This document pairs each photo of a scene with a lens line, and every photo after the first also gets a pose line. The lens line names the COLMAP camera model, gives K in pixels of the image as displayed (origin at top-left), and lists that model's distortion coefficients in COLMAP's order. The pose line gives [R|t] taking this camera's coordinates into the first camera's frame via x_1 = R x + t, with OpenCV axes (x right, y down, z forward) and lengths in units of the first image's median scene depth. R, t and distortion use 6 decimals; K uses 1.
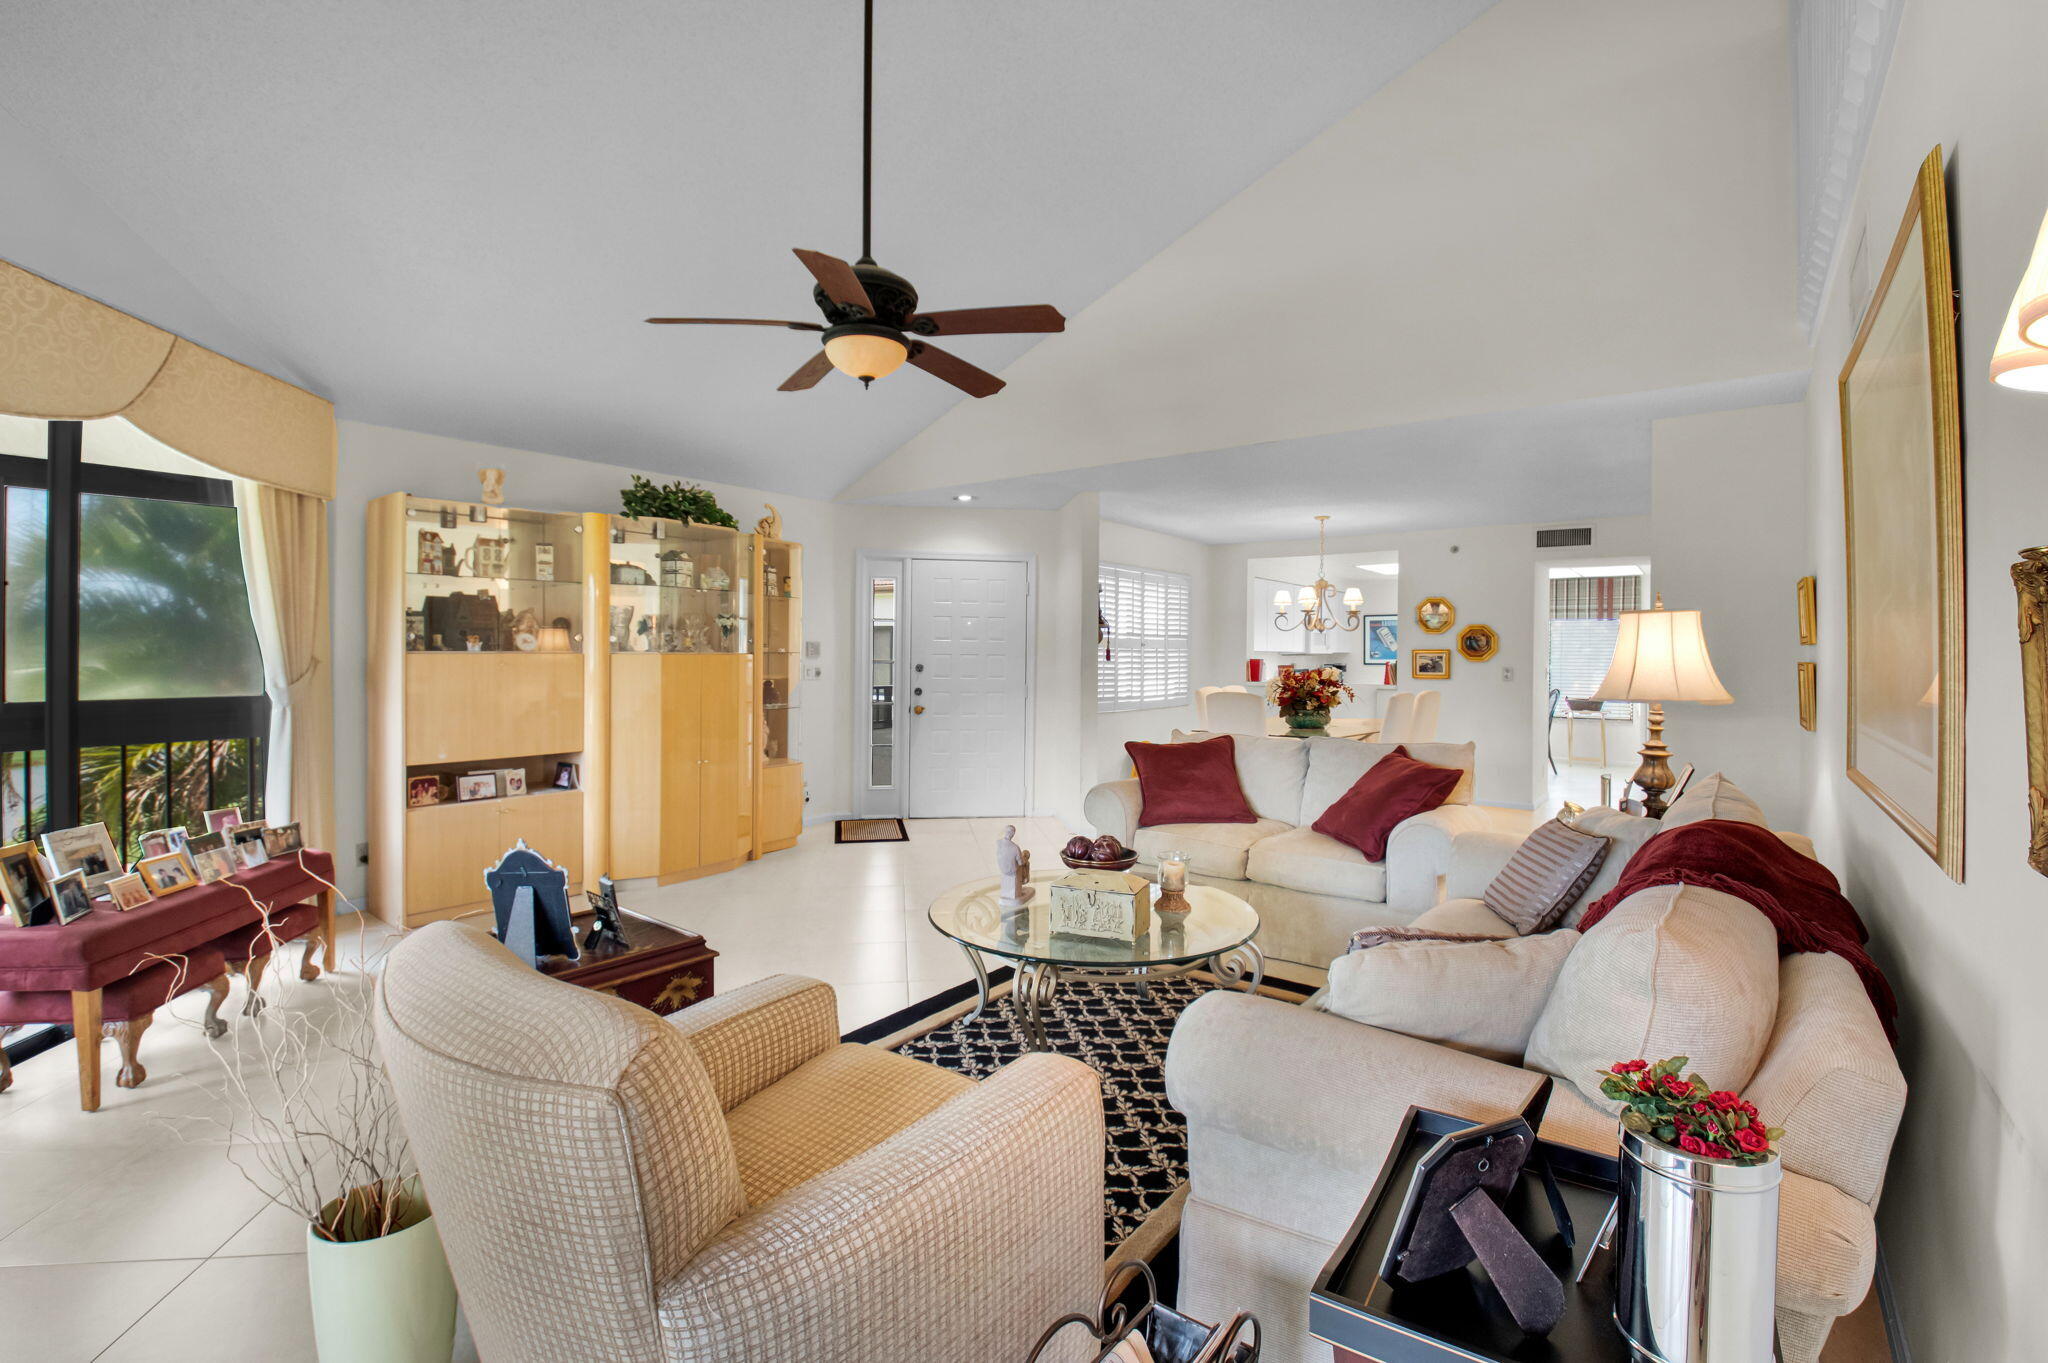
lens RADIAL K [[933.2, 0, 1049.1], [0, 933.2, 662.2], [0, 0, 1]] dist [-0.003979, -0.004839]
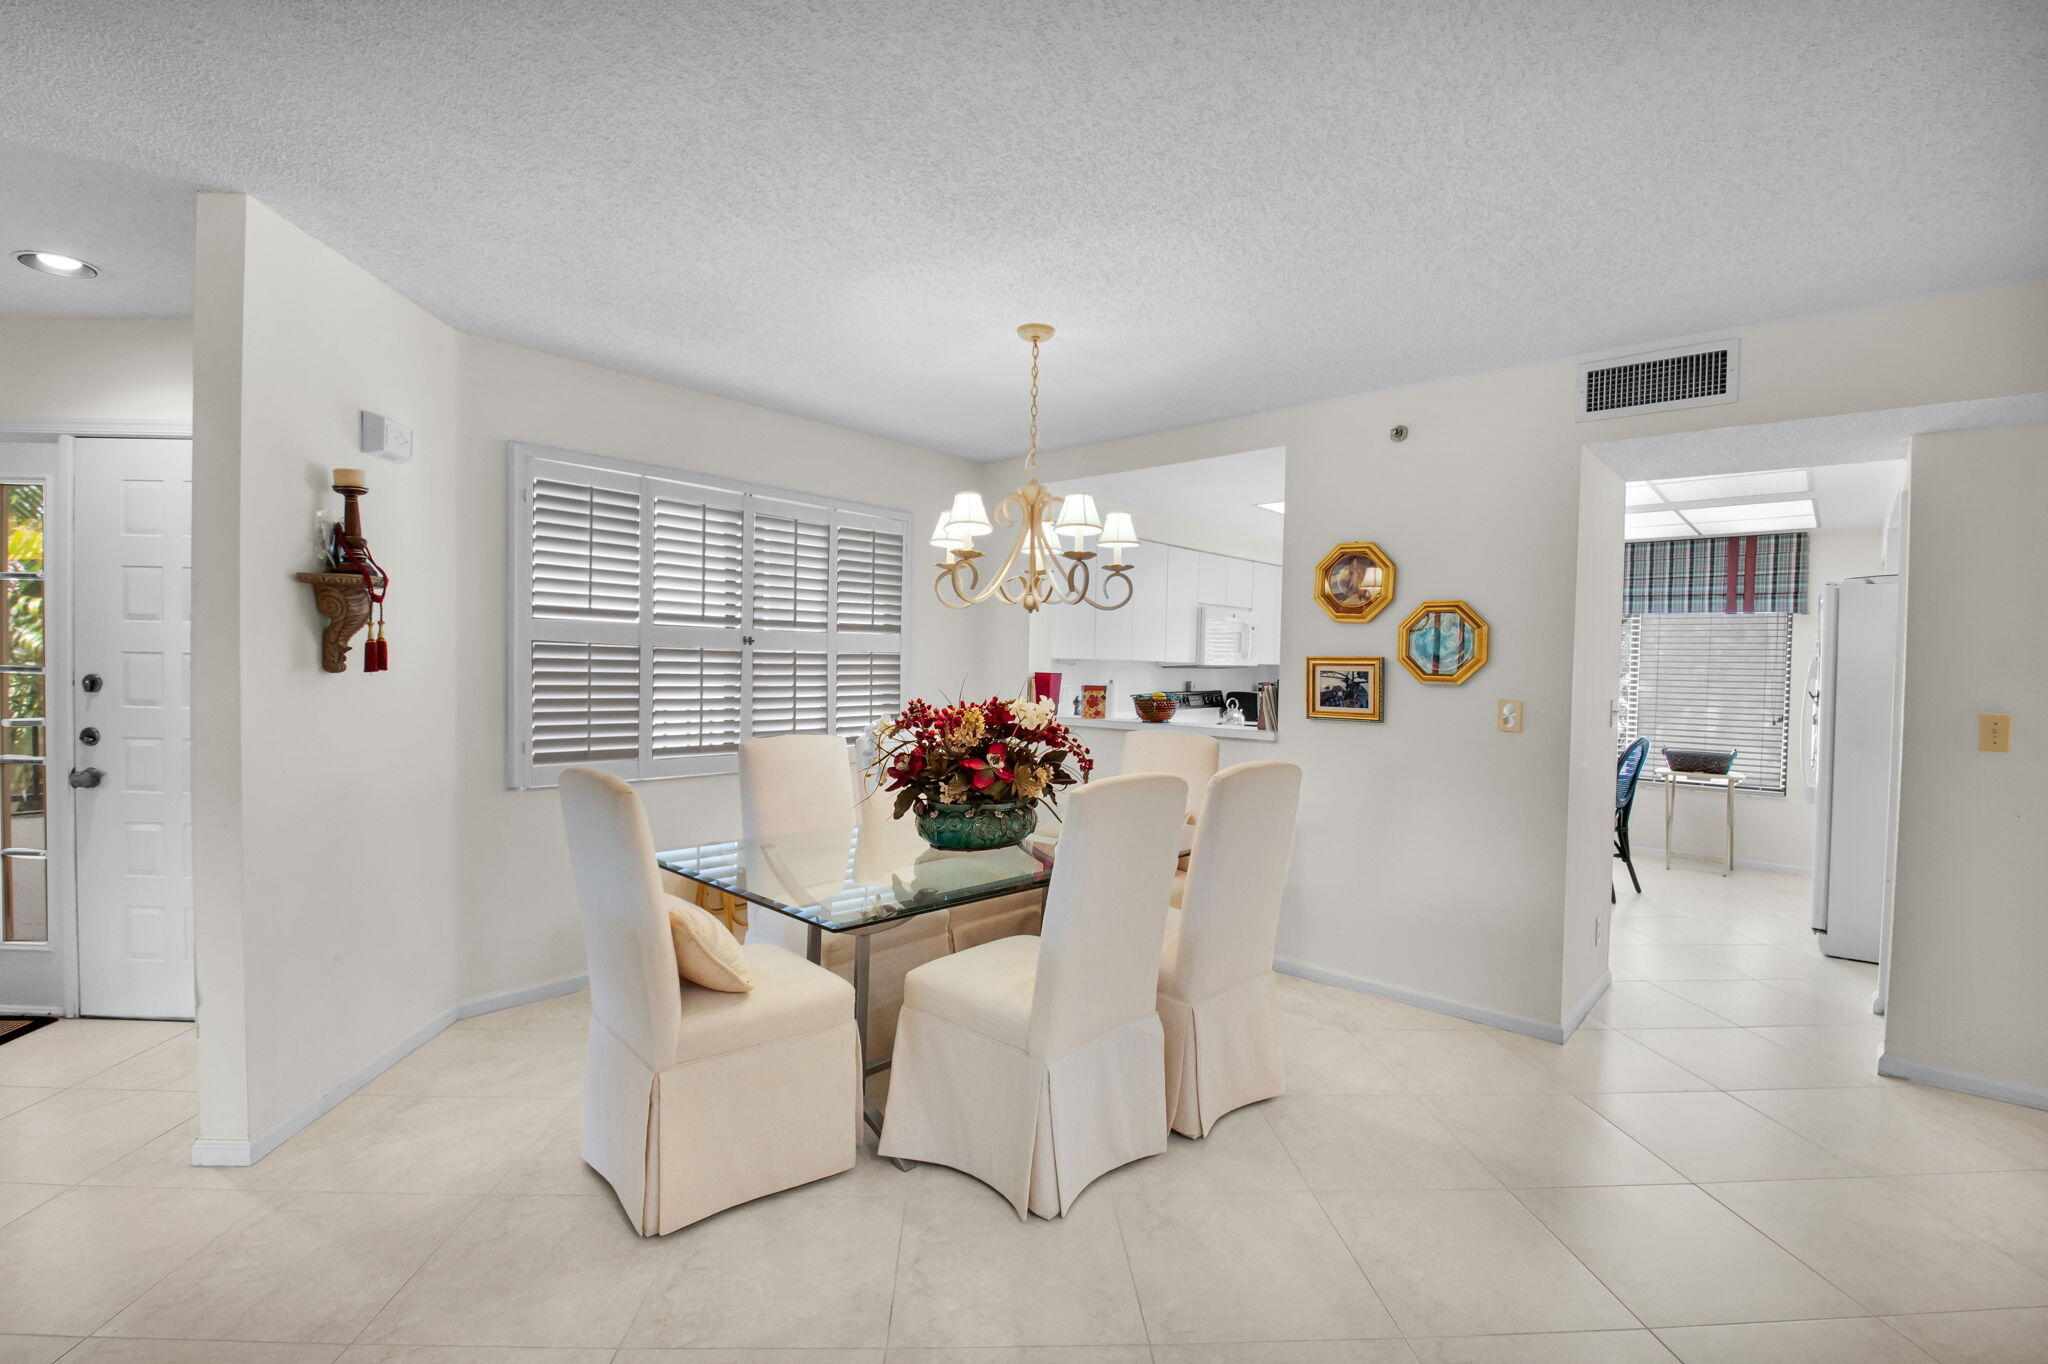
lens RADIAL K [[926.7, 0, 1020.0], [0, 926.7, 692.8], [0, 0, 1]] dist [-0.022739, 0.001861]
pose [[0.993341, 0.015192, -0.114203, 0.301278], [-0.012776, 0.999679, 0.021861, -0.003944], [0.114499, -0.020257, 0.993217, 0.528138]]
